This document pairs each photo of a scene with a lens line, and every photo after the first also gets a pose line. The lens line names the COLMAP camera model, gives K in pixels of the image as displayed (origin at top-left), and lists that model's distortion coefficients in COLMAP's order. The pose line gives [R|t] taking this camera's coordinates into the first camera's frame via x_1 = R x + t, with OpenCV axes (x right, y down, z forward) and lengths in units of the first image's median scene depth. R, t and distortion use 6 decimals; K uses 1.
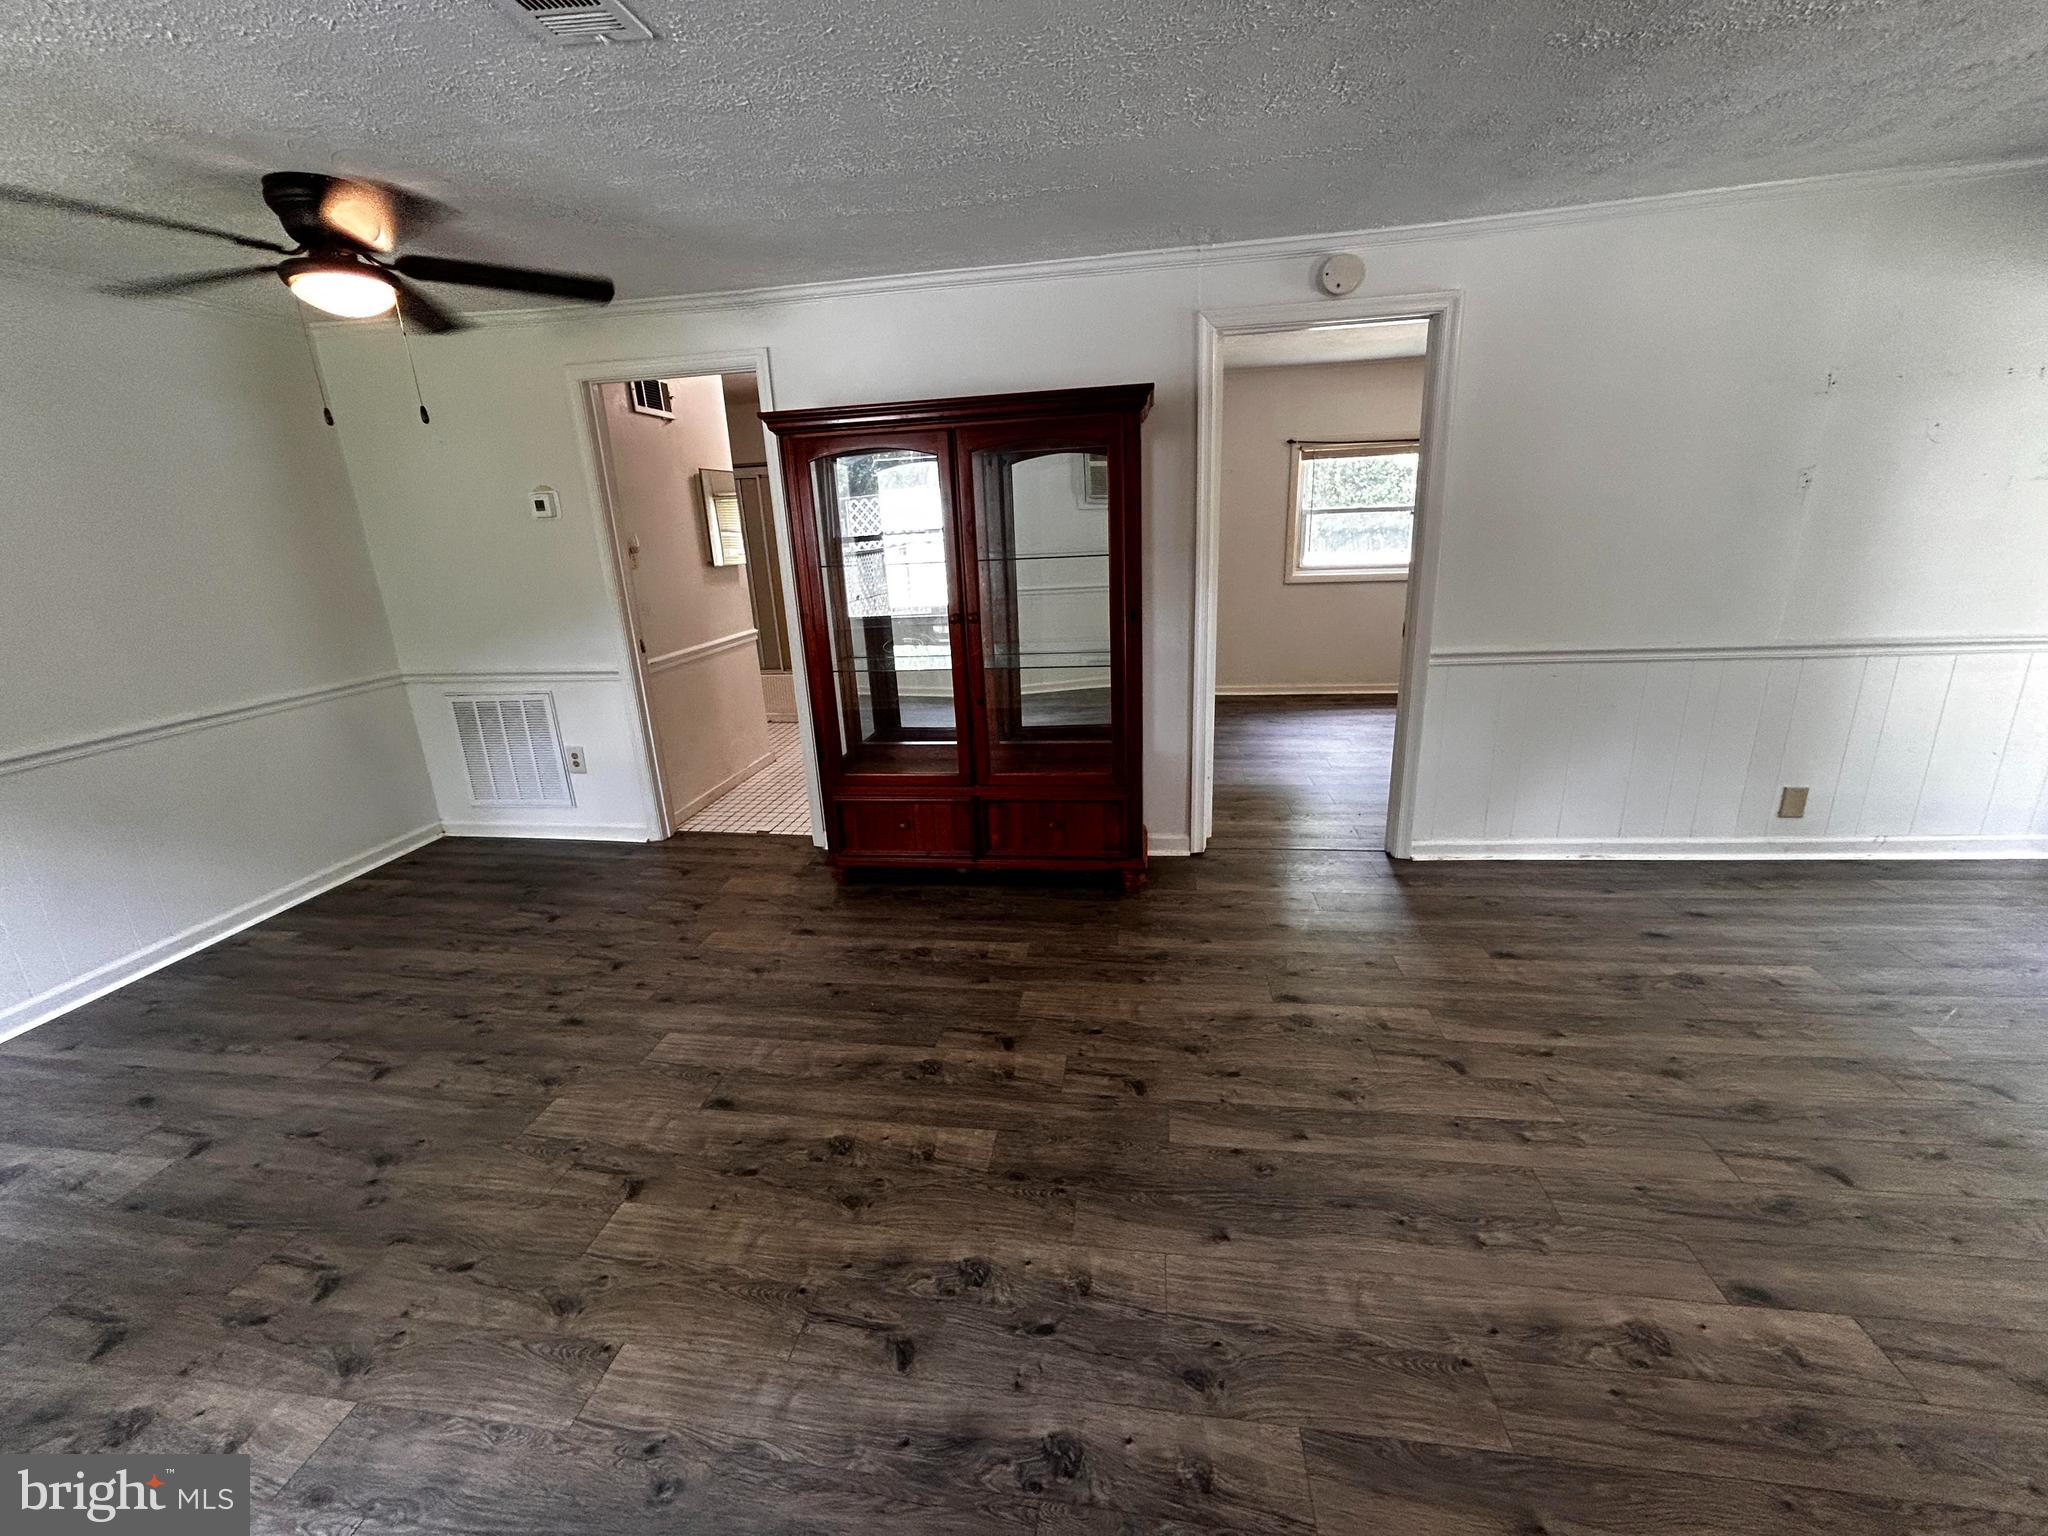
lens RADIAL K [[823.9, 0, 1024.0], [0, 823.9, 768.0], [0, 0, 1]] dist [-0.007894, 0.012494]
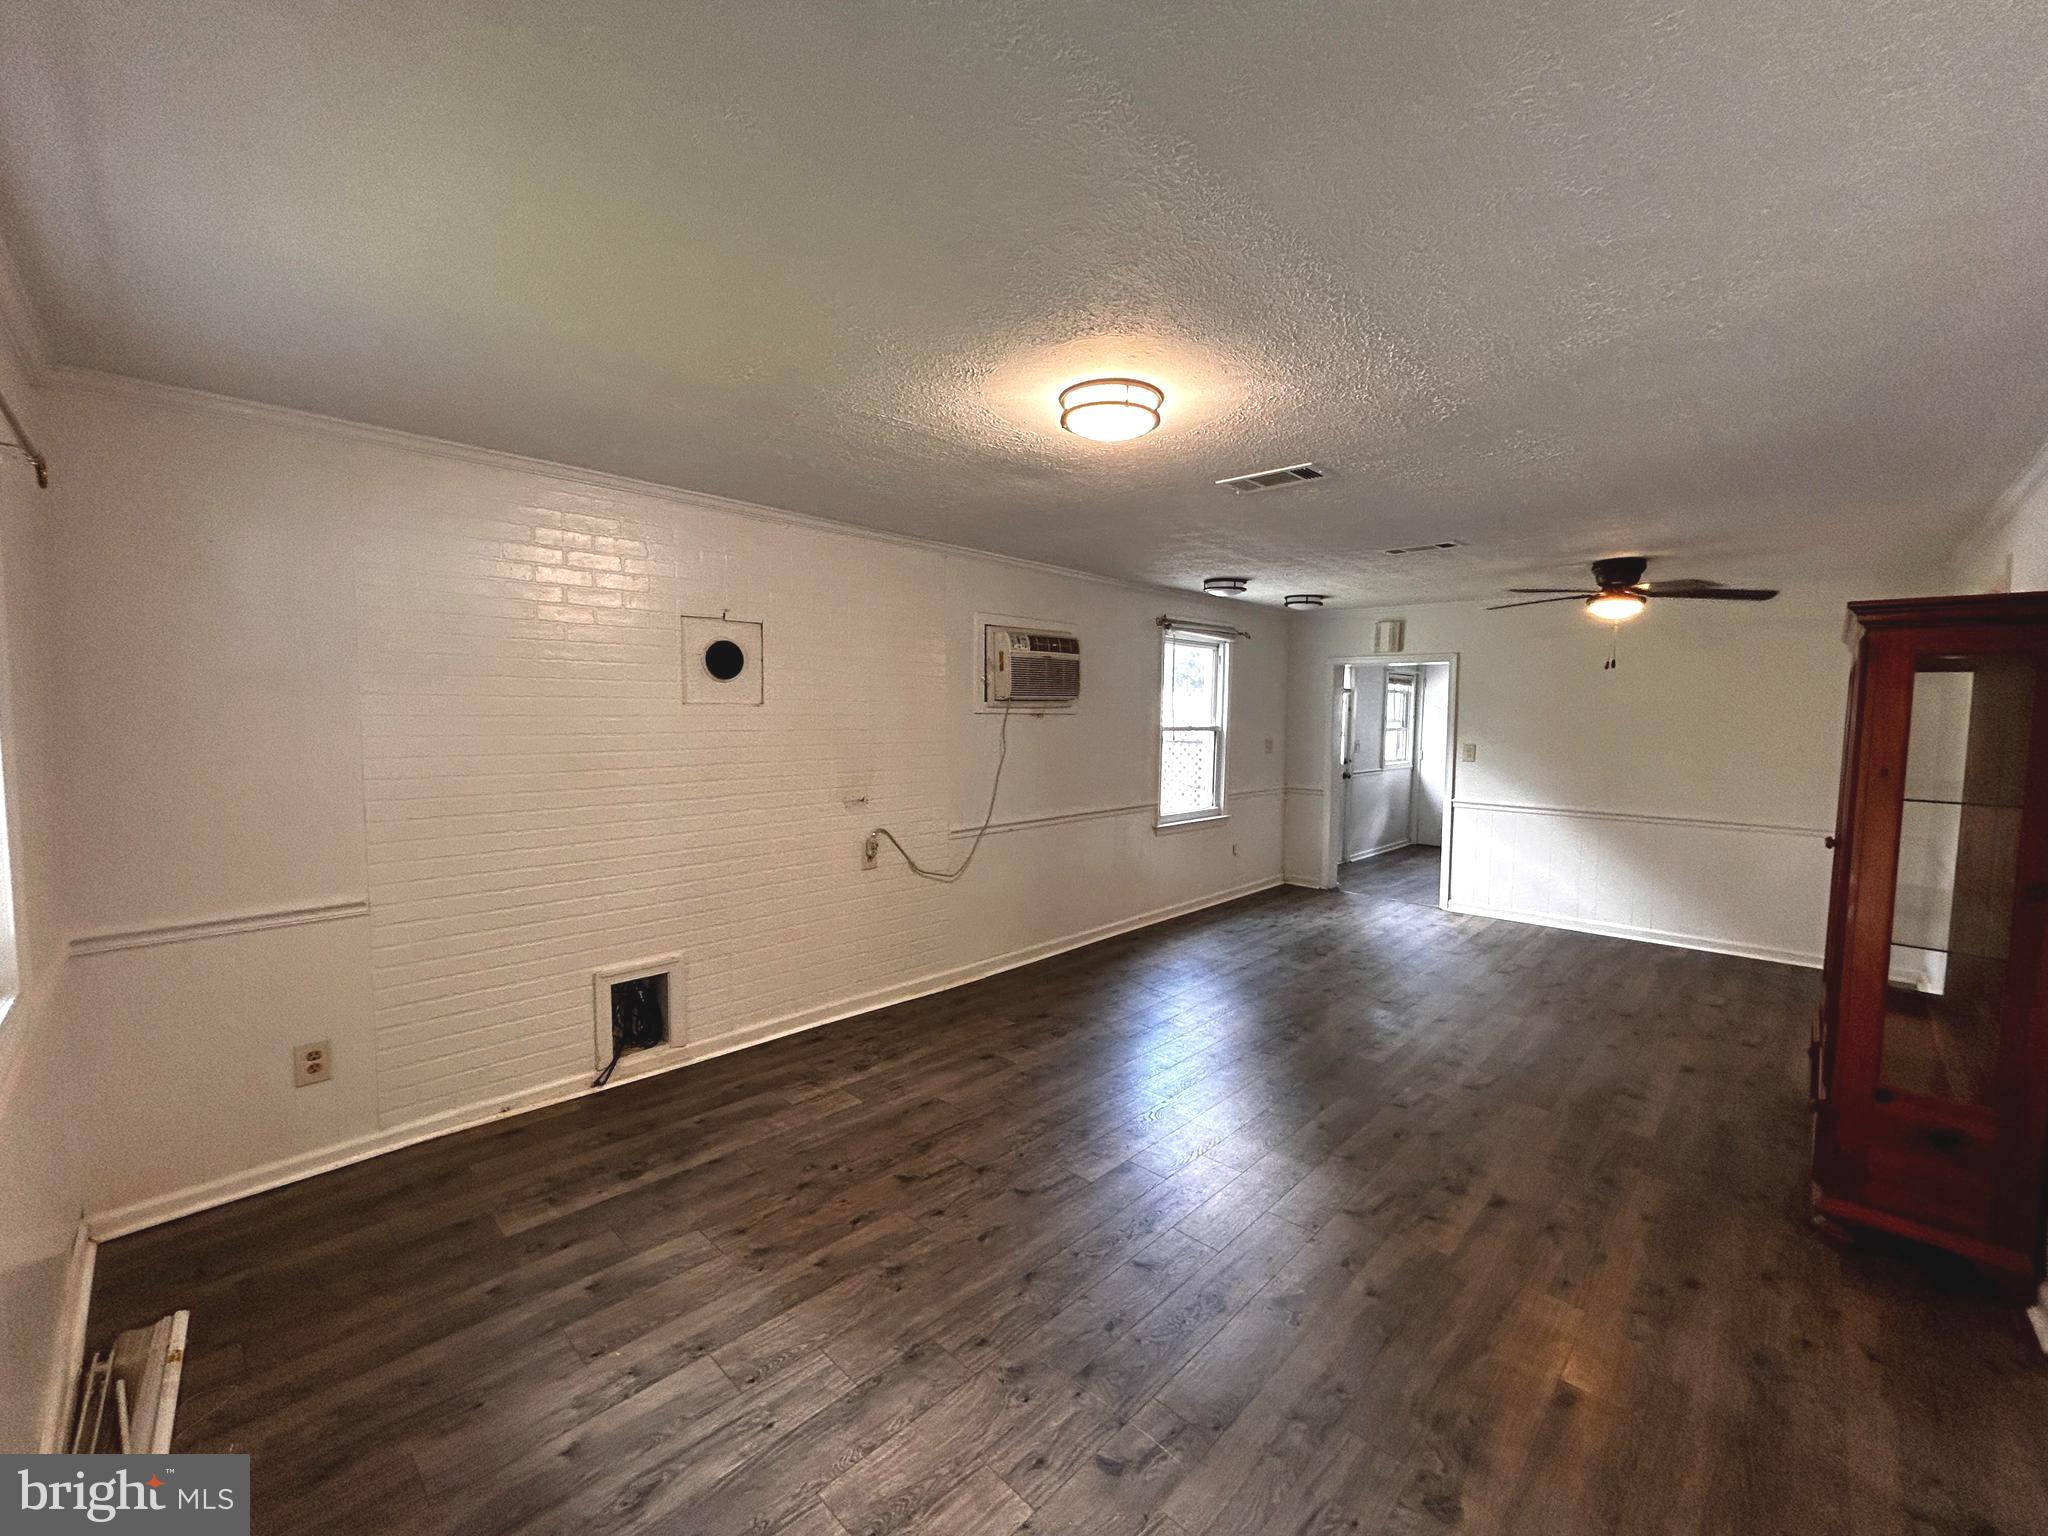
lens RADIAL K [[823.9, 0, 1024.0], [0, 823.9, 768.0], [0, 0, 1]] dist [-0.007894, 0.012494]
pose [[-0.561504, 0.096518, -0.821826, 1.400531], [-0.236095, 0.933203, 0.270907, -0.343489], [0.793078, 0.346144, -0.501210, 0.851972]]
